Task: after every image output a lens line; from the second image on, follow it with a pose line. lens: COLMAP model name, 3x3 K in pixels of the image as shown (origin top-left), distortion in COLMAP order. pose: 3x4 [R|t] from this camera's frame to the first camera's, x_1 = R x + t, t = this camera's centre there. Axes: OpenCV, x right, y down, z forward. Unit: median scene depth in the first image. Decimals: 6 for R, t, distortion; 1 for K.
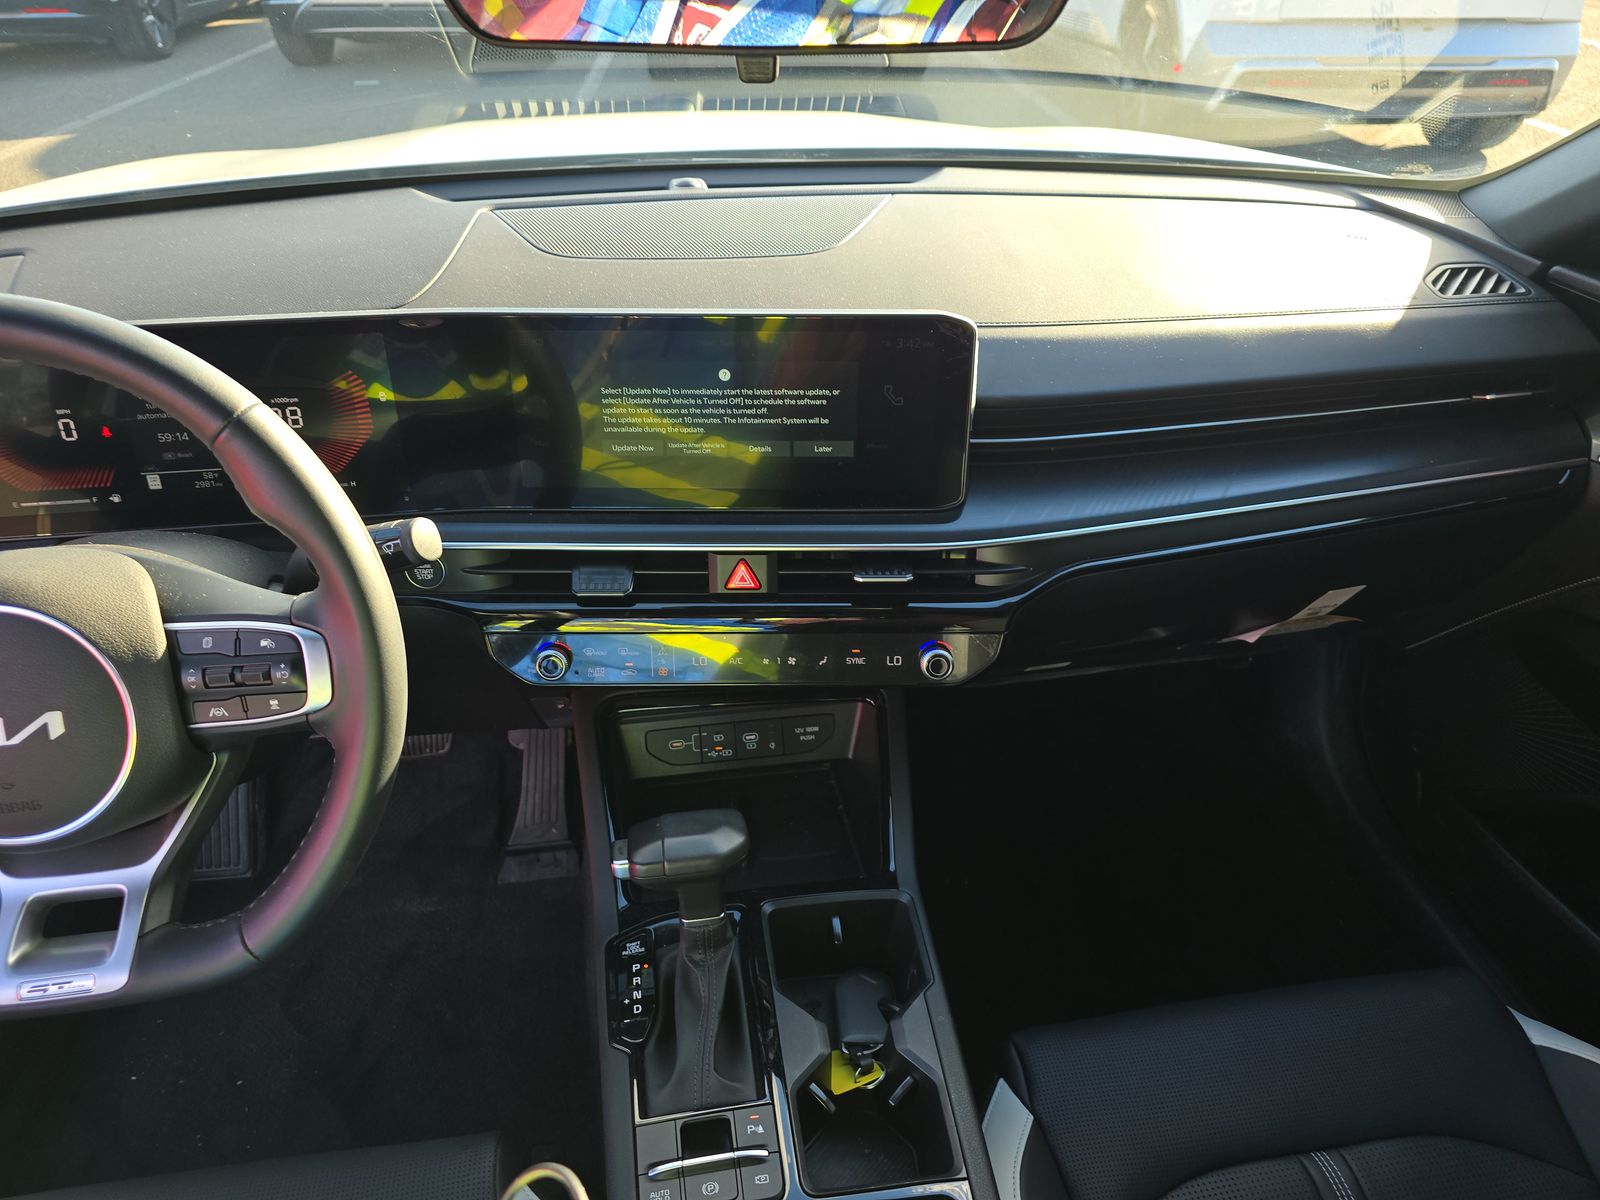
lens RADIAL K [[1069.4, 0, 800.0], [0, 1069.4, 600.0], [0, 0, 1]] dist [0.050716, -0.076103]
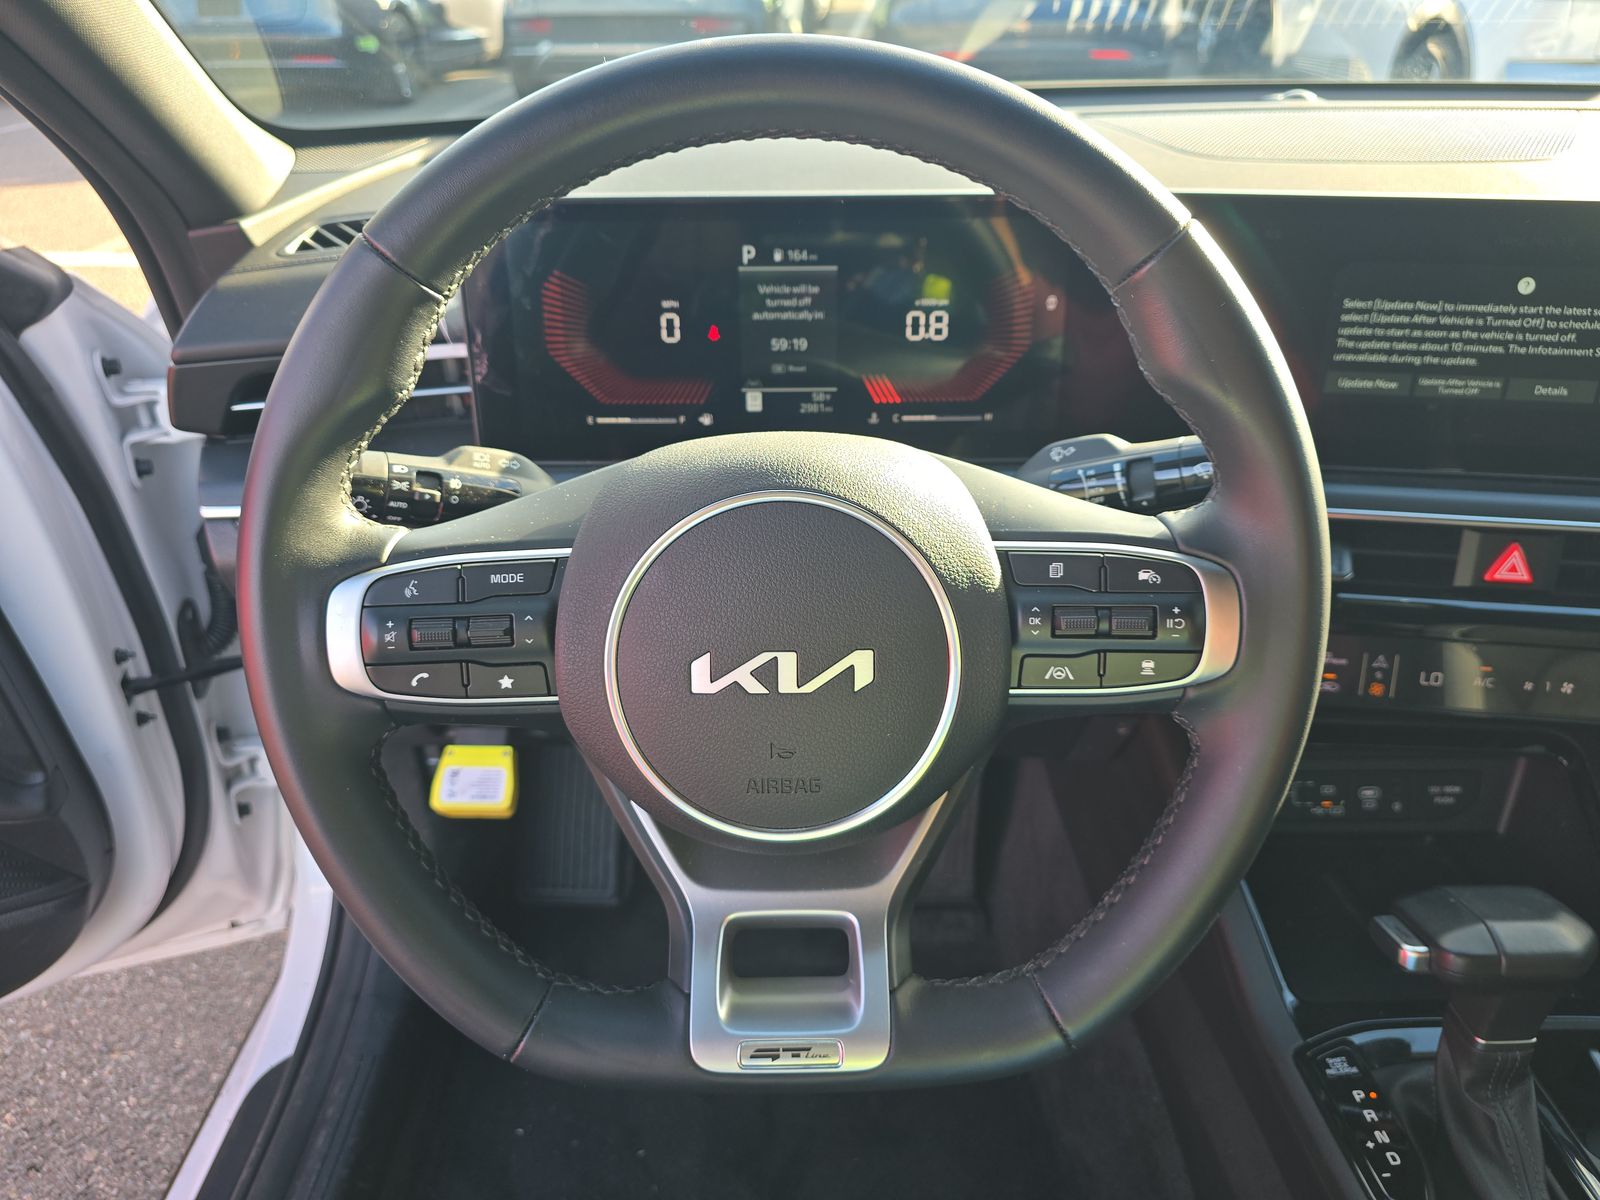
lens RADIAL K [[1107.1, 0, 805.0], [0, 1107.1, 604.5], [0, 0, 1]] dist [-0.001215, -0.005259]
pose [[0.987480, 0.064268, -0.144057, -0.429992], [-0.071294, 0.996478, -0.044147, 0.073792], [0.140712, 0.053865, 0.988584, 0.199871]]
